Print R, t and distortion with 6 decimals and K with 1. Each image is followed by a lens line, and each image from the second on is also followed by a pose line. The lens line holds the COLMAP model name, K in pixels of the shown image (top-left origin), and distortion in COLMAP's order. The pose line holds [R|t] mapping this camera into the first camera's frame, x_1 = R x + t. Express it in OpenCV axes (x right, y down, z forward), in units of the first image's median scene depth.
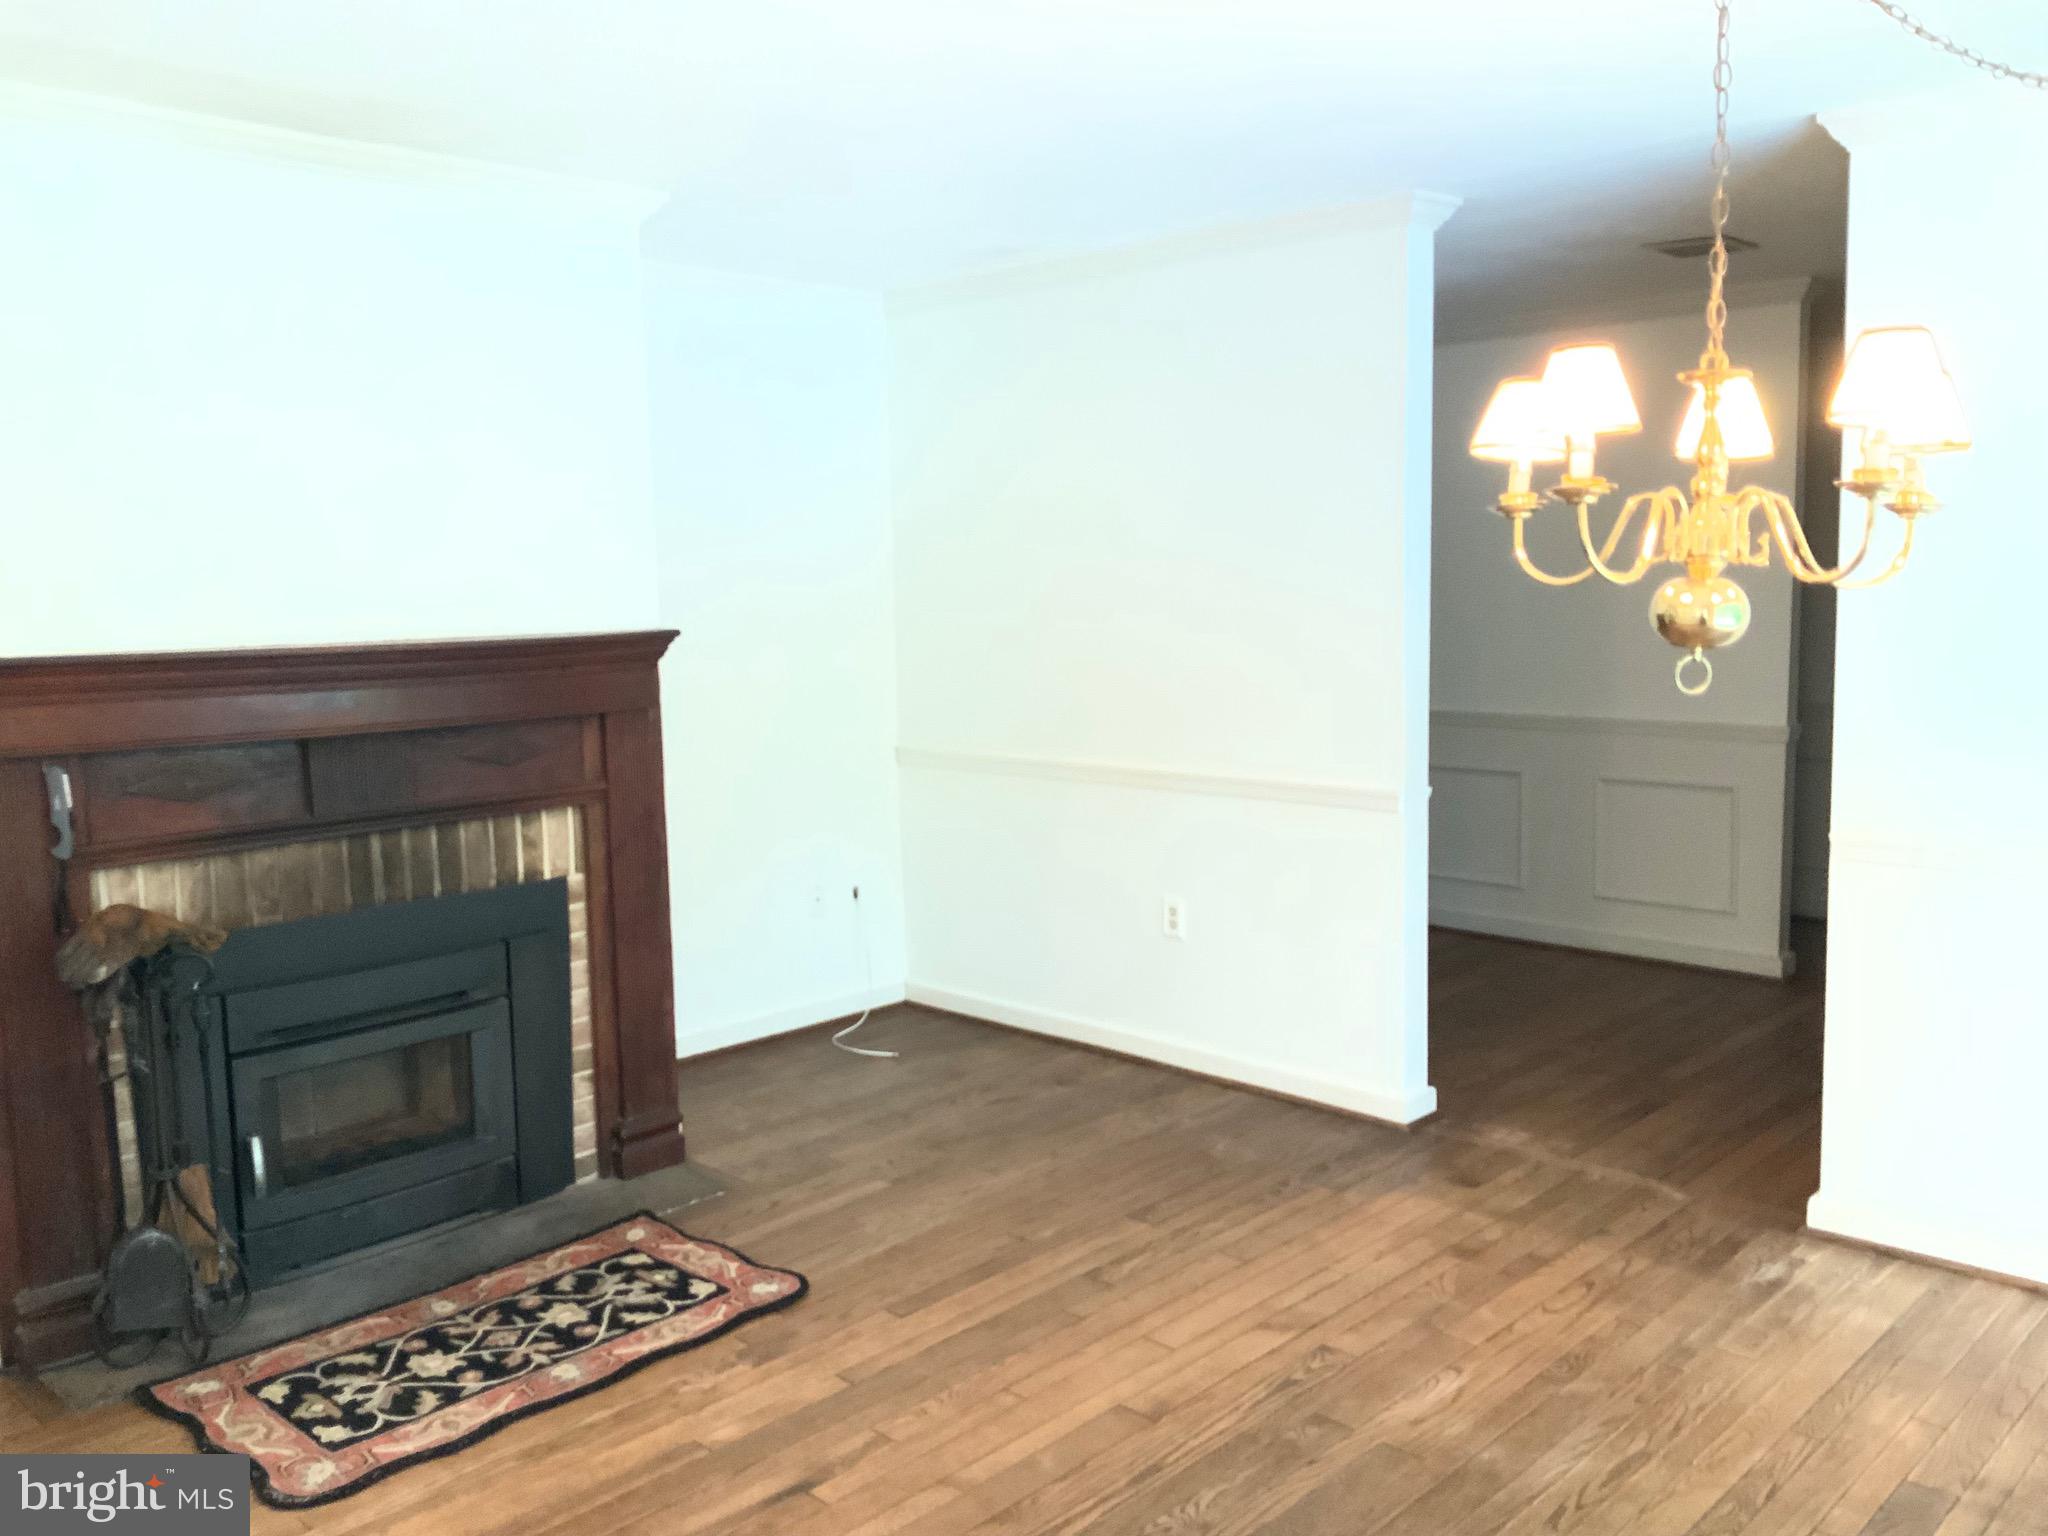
lens RADIAL K [[1708.2, 0, 1036.7], [0, 1708.2, 759.1], [0, 0, 1]] dist [0.075646, -0.127281]
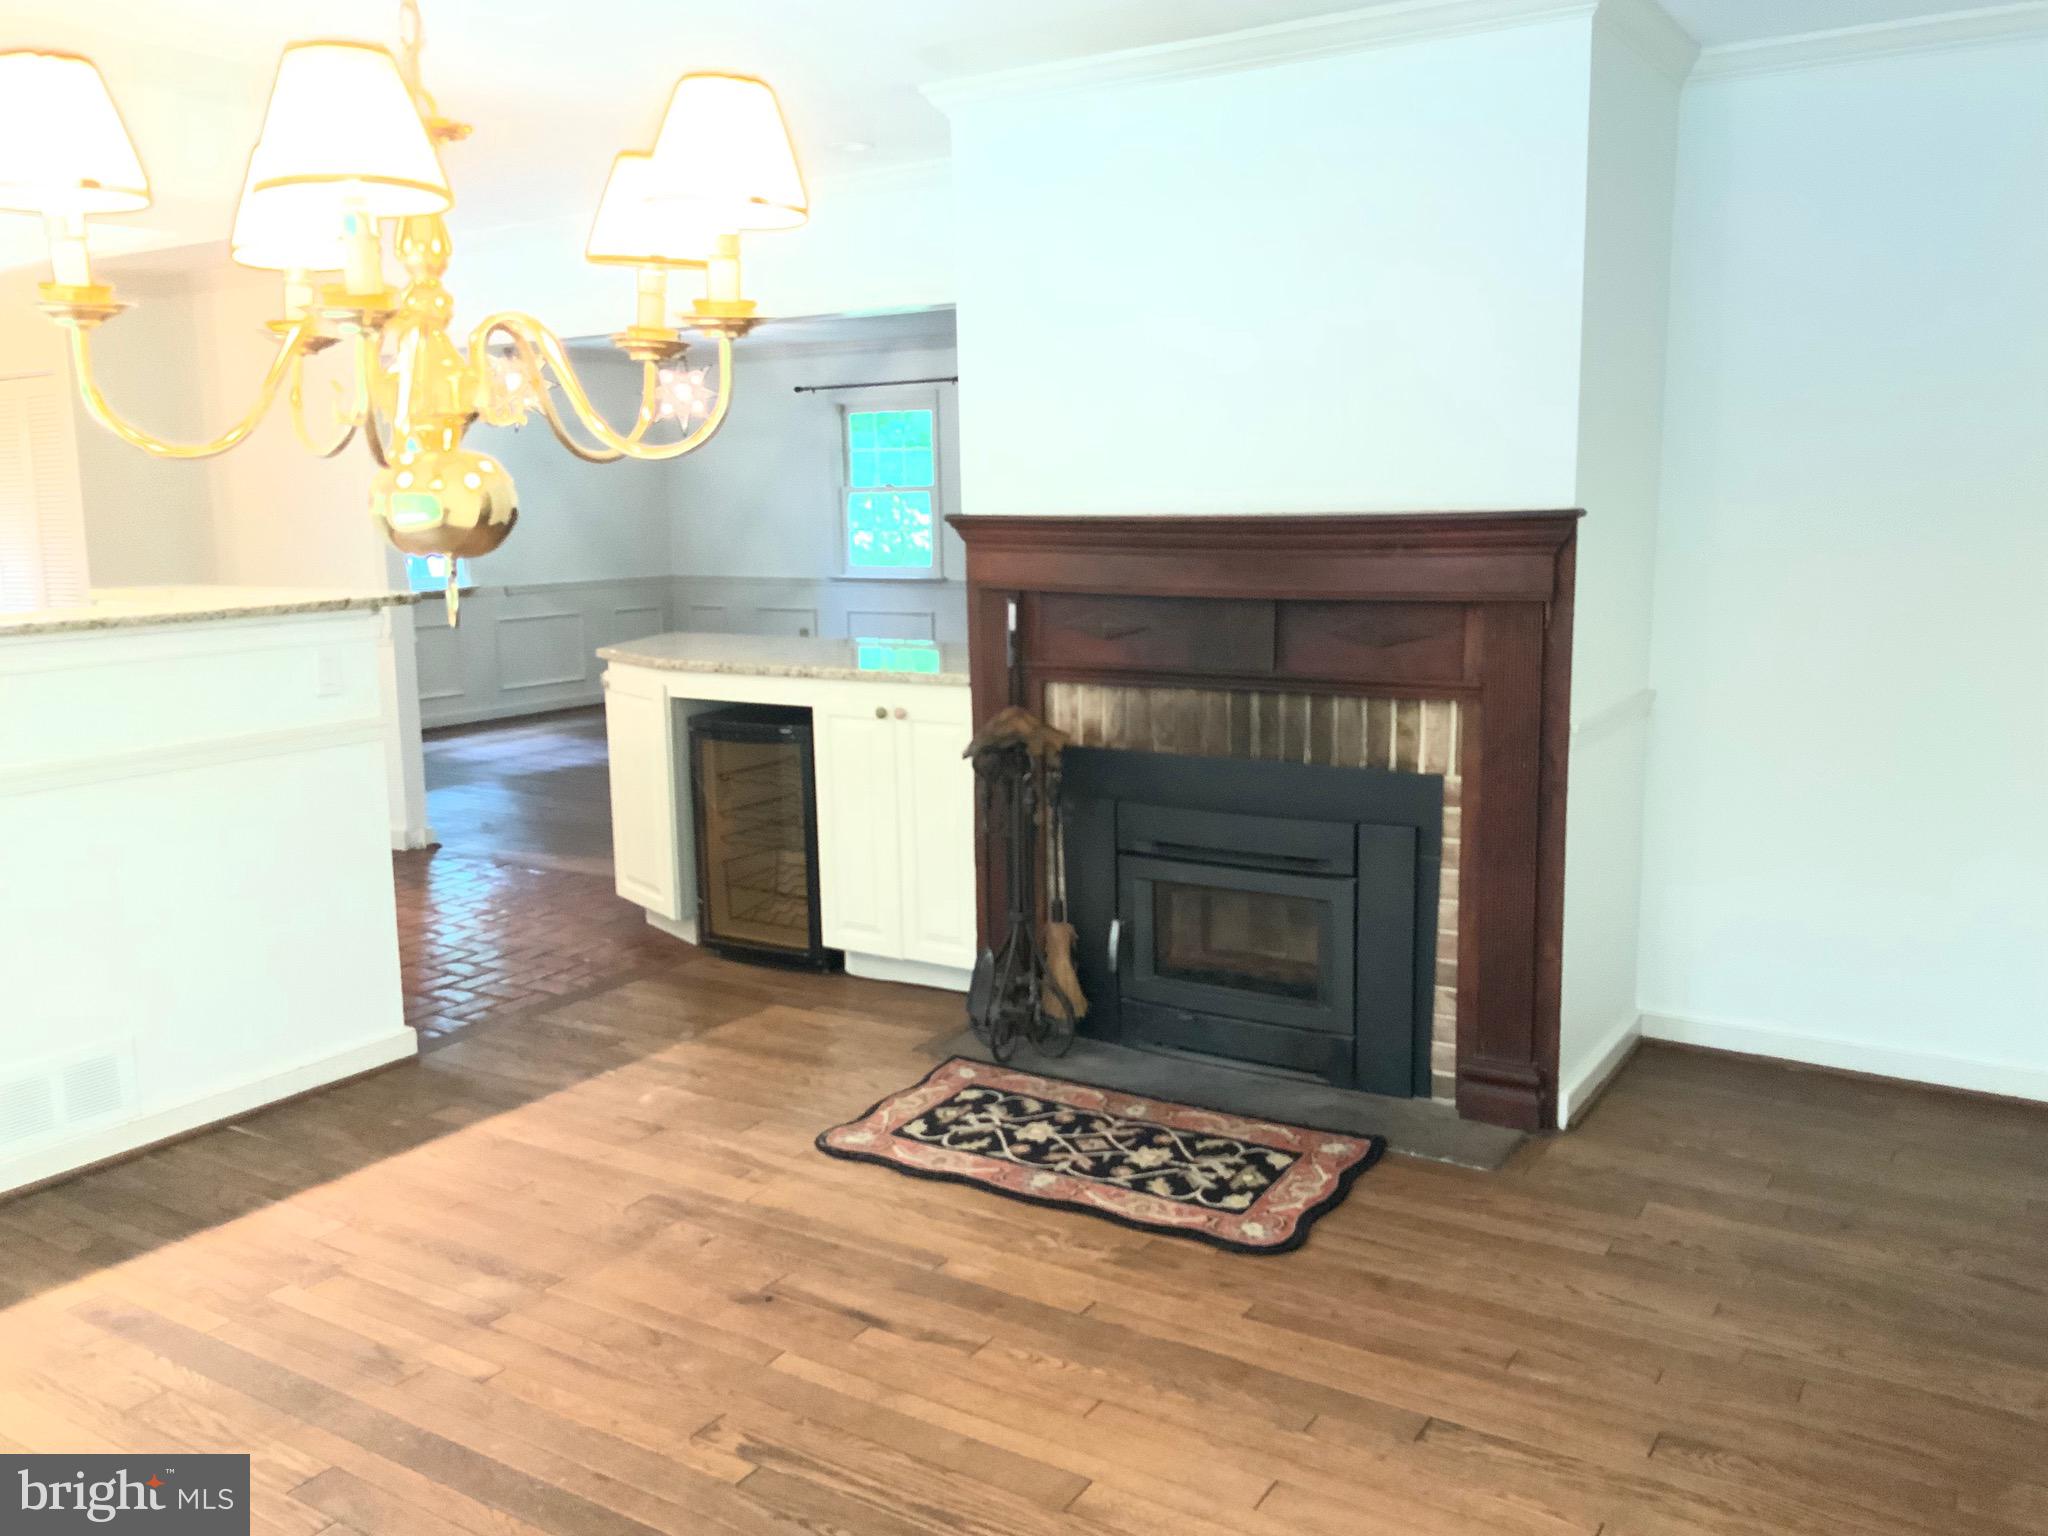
lens RADIAL K [[1708.2, 0, 1024.3], [0, 1708.2, 765.4], [0, 0, 1]] dist [0.075646, -0.127281]
pose [[0.172831, 0.172927, -0.969652, 0.656289], [-0.096409, 0.982710, 0.158071, -0.069417], [0.980222, 0.066164, 0.186514, 0.675949]]
